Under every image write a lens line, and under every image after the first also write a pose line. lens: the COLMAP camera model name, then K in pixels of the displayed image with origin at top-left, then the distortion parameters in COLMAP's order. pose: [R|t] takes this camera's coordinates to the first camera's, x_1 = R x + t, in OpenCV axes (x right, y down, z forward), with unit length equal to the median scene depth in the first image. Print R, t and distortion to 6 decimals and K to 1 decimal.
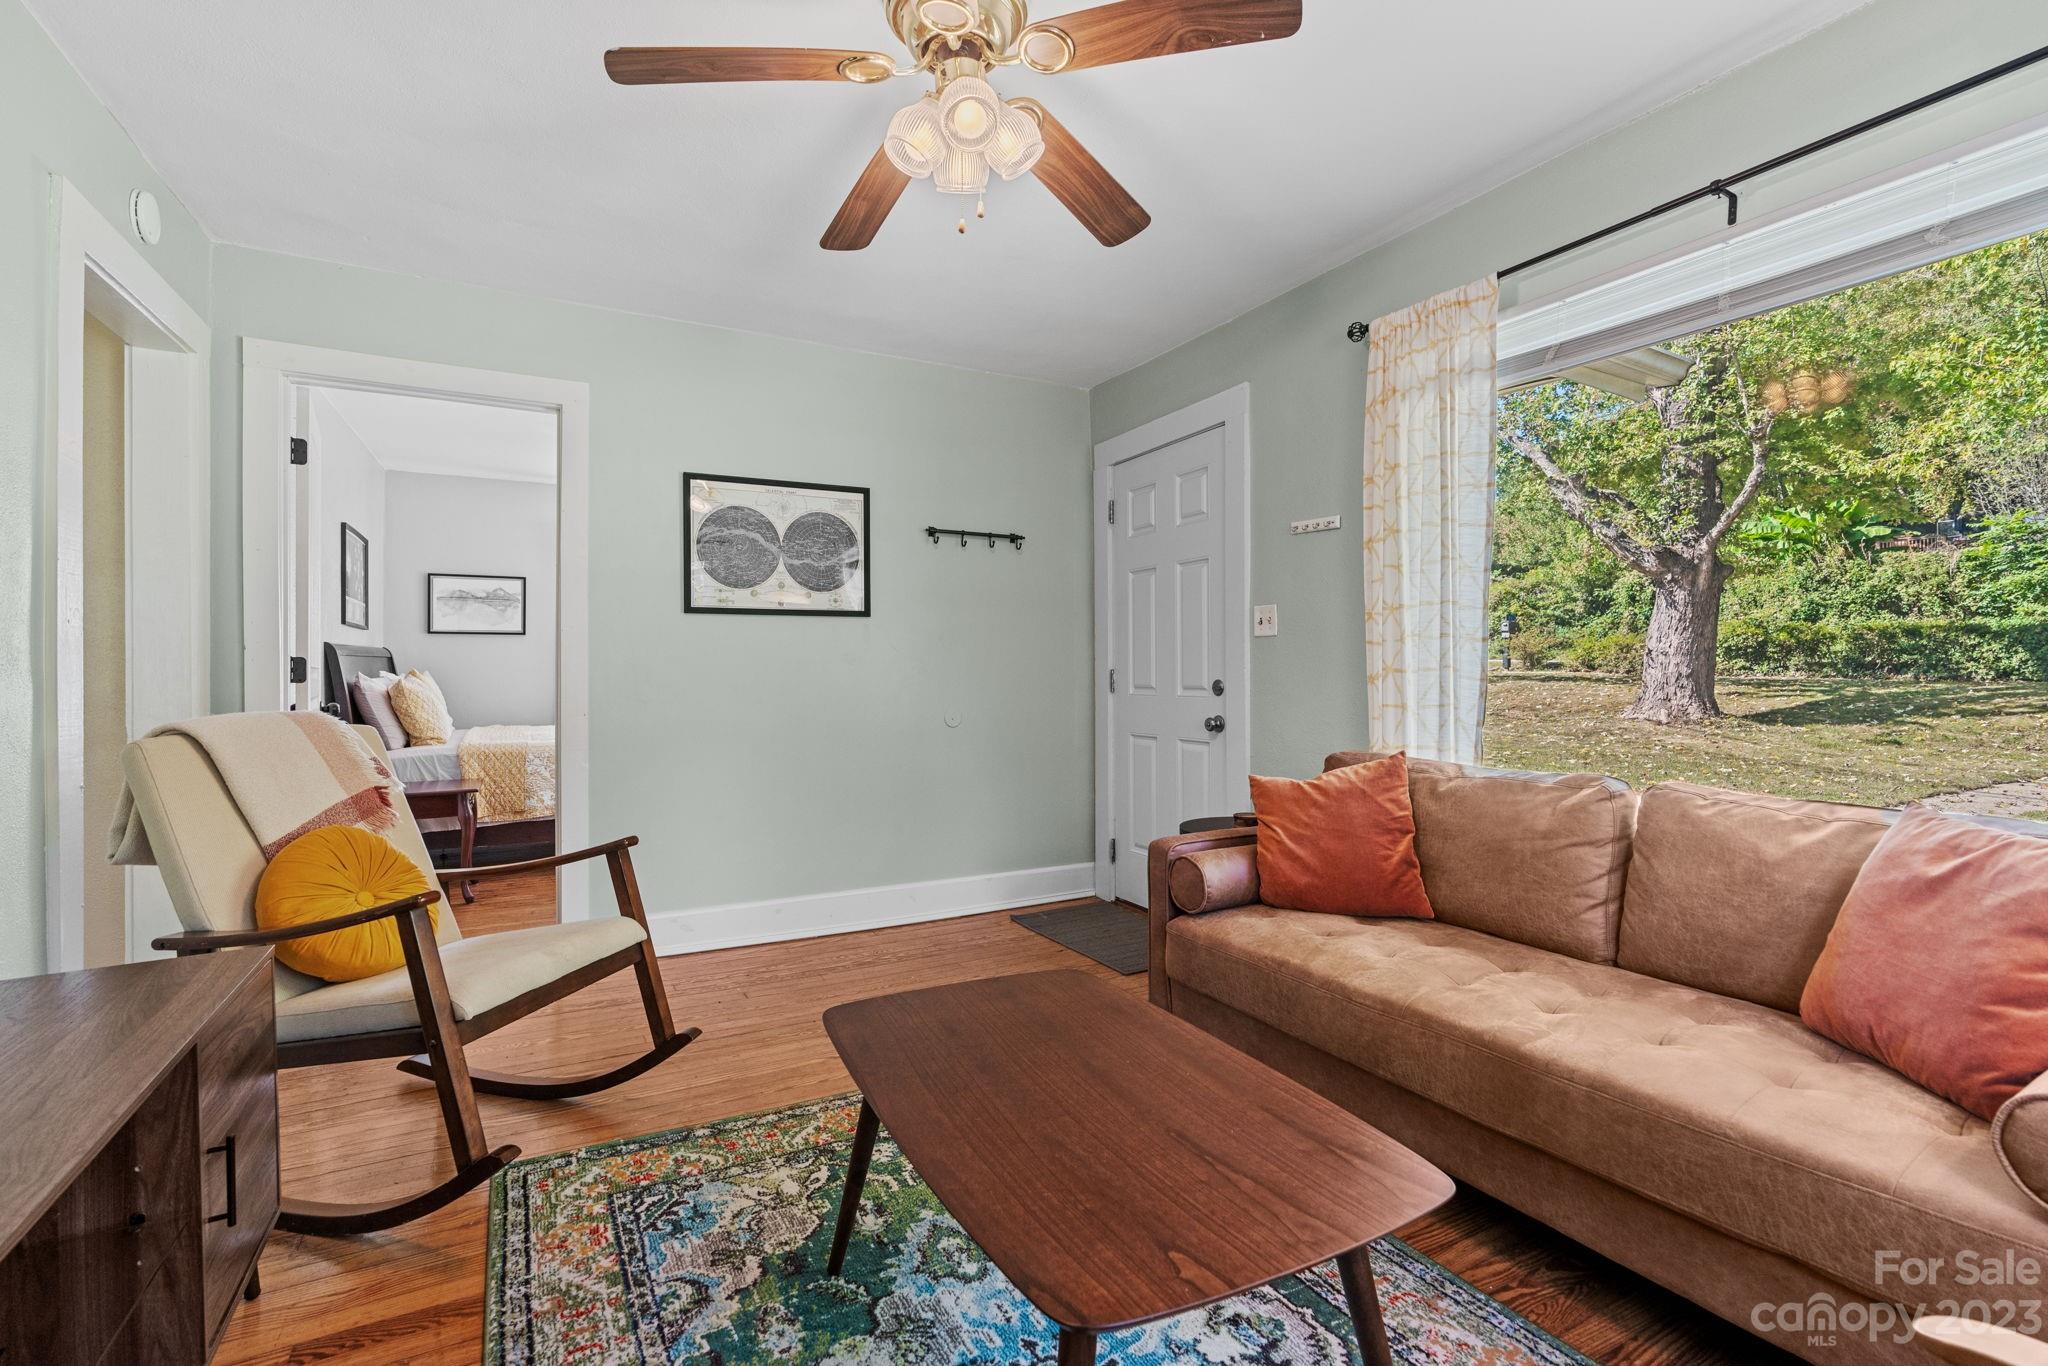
lens RADIAL K [[918.1, 0, 1028.7], [0, 918.1, 673.1], [0, 0, 1]] dist [-0.008396, 0.000278]
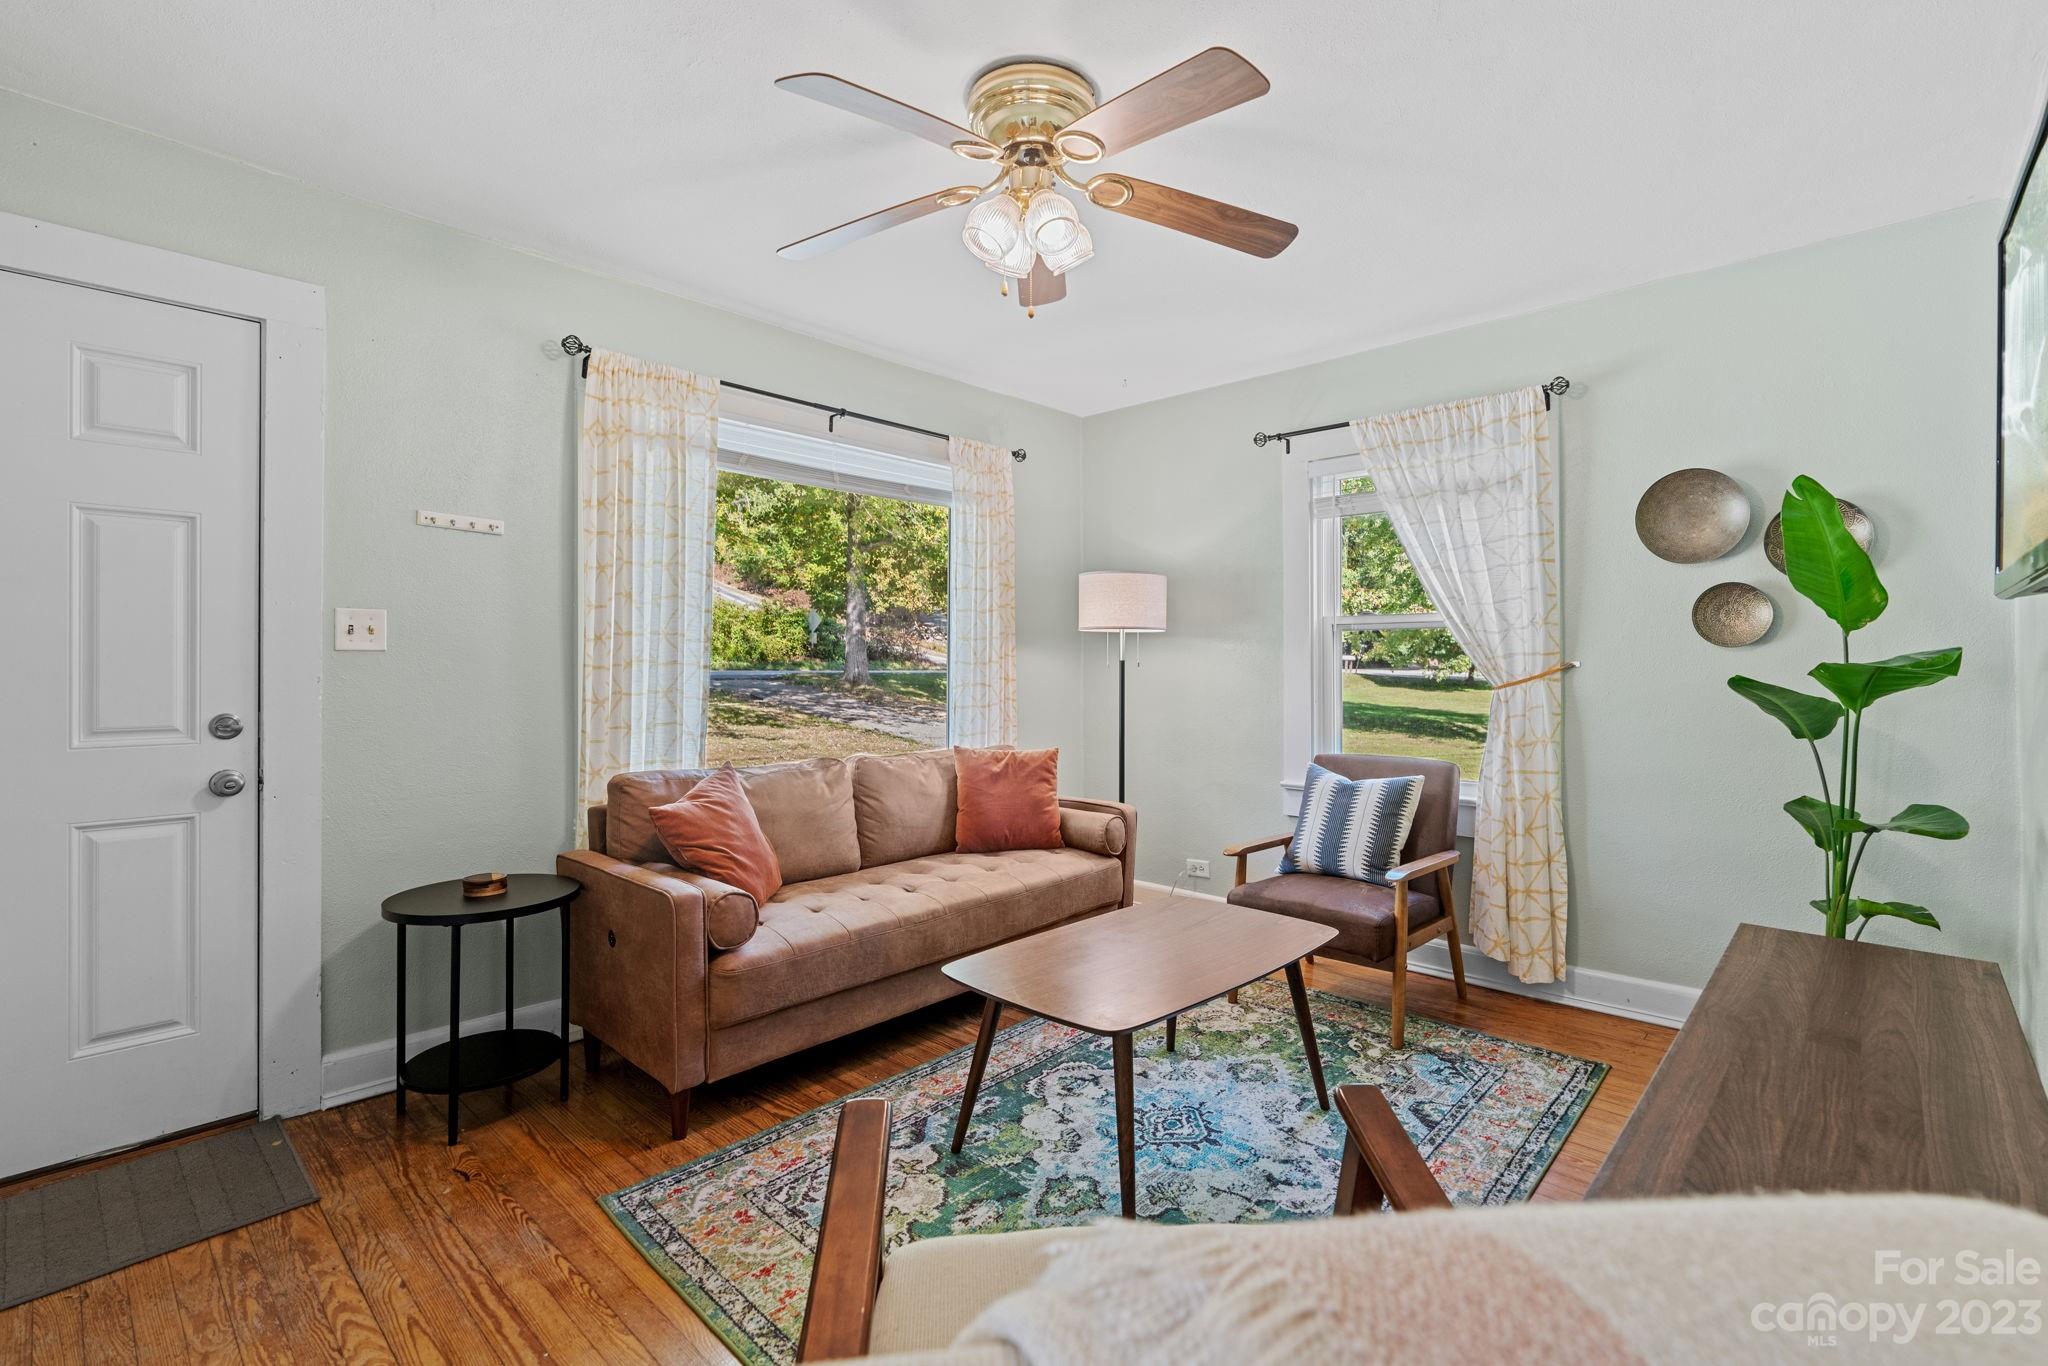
lens RADIAL K [[918.1, 0, 1030.2], [0, 918.1, 669.2], [0, 0, 1]] dist [-0.008396, 0.000278]
pose [[-0.310548, 0.002908, 0.950553, -1.054319], [0.002658, 0.999994, -0.002191, -0.038966], [-0.950554, 0.001846, -0.310554, 1.247793]]
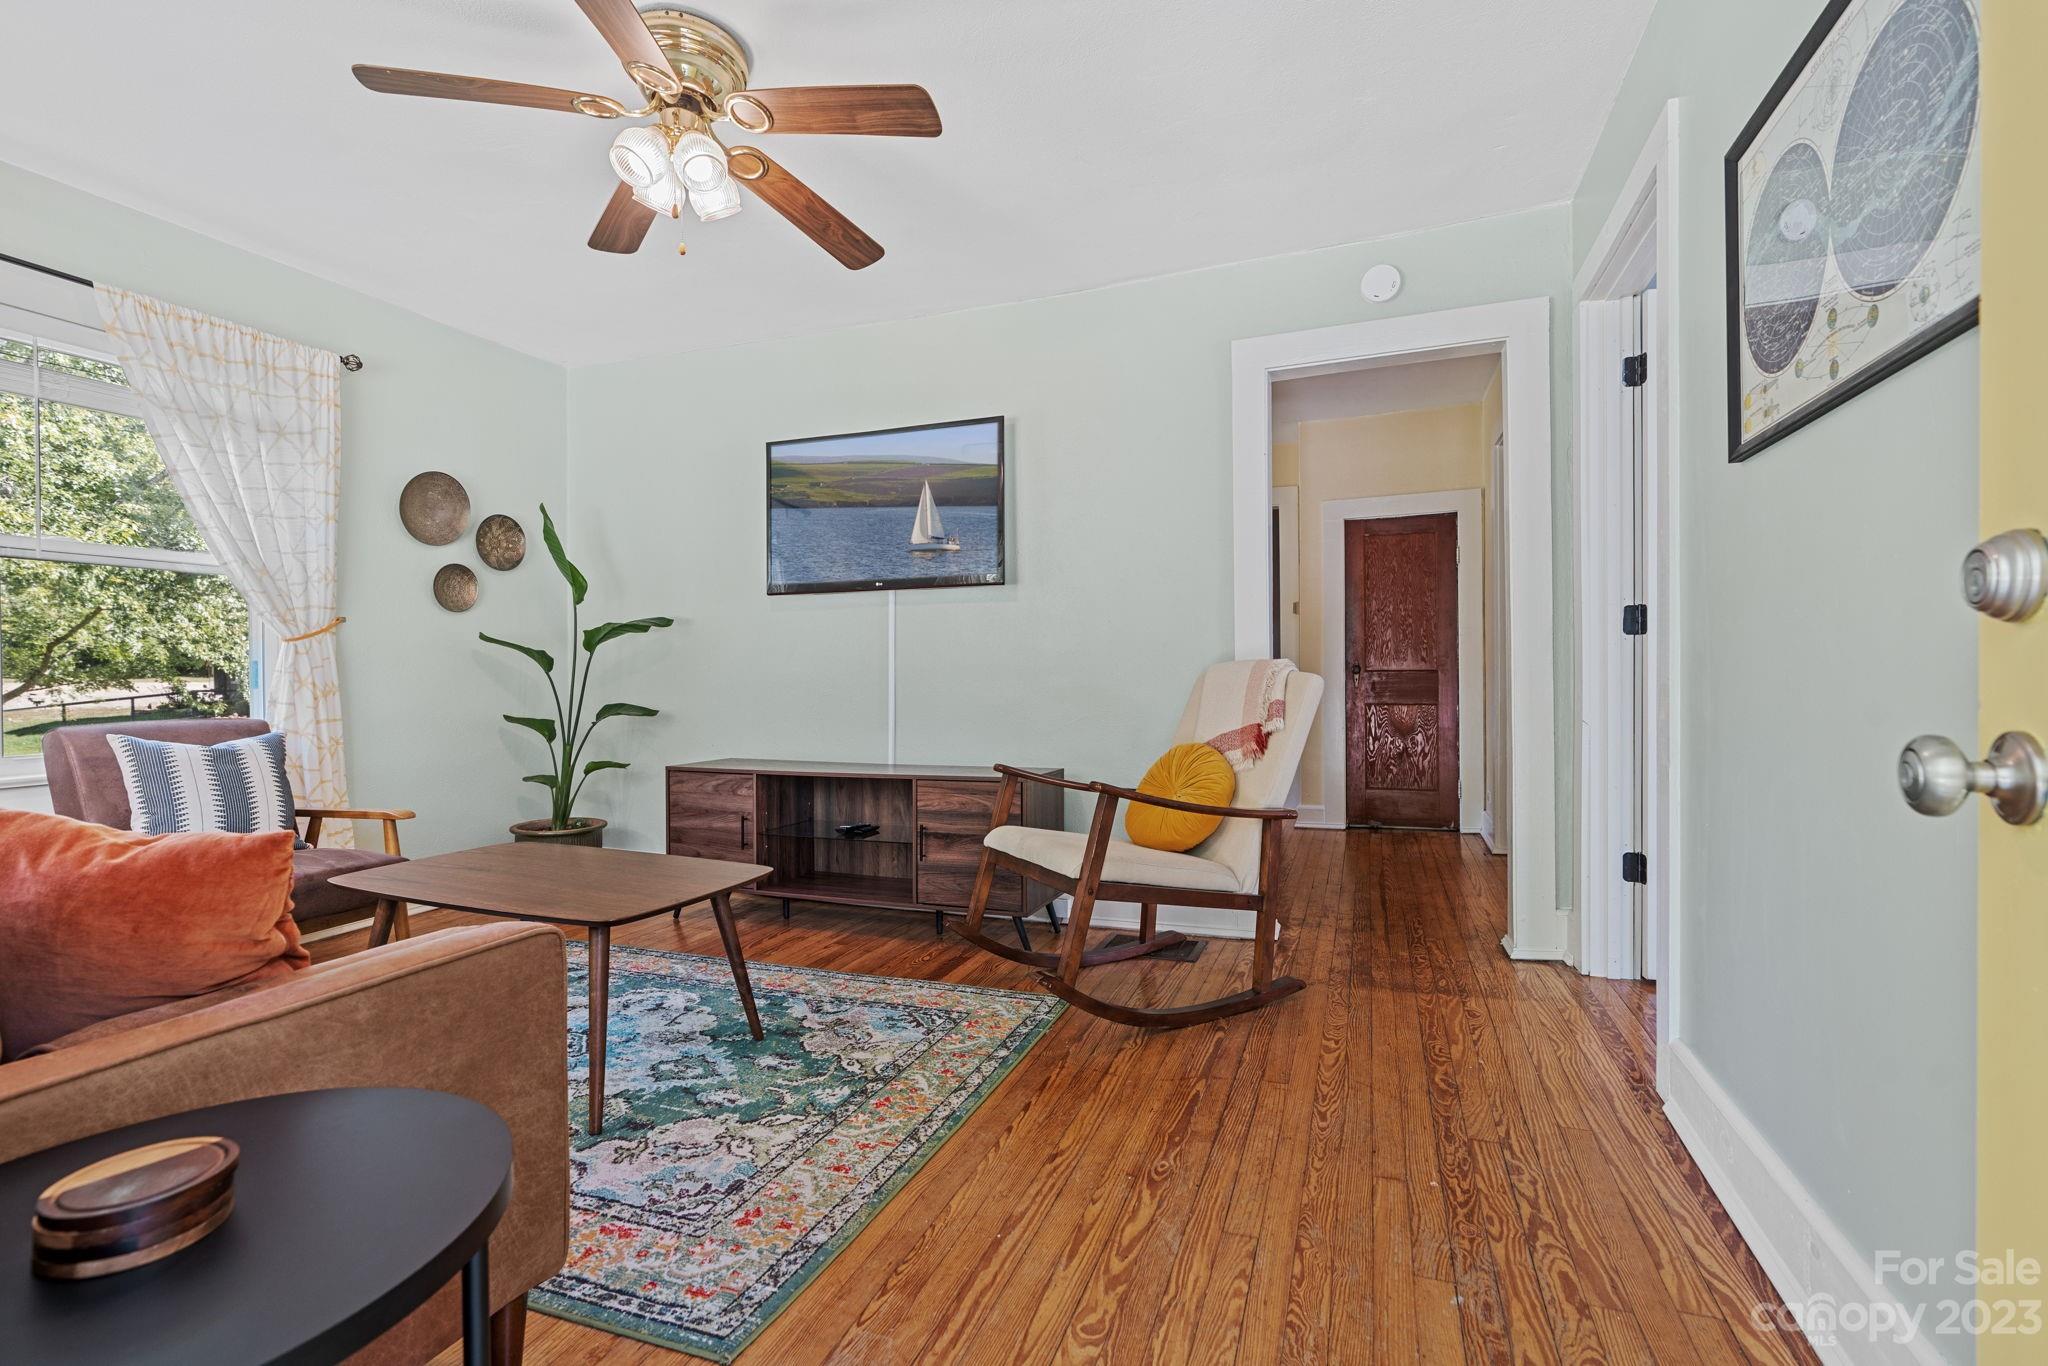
lens RADIAL K [[918.1, 0, 1023.3], [0, 918.1, 678.6], [0, 0, 1]] dist [-0.008396, 0.000278]
pose [[-0.758145, 0.012752, -0.651962, 0.350833], [0.008951, 0.999918, 0.009149, 0.062525], [0.652025, 0.001100, -0.758197, 2.033094]]
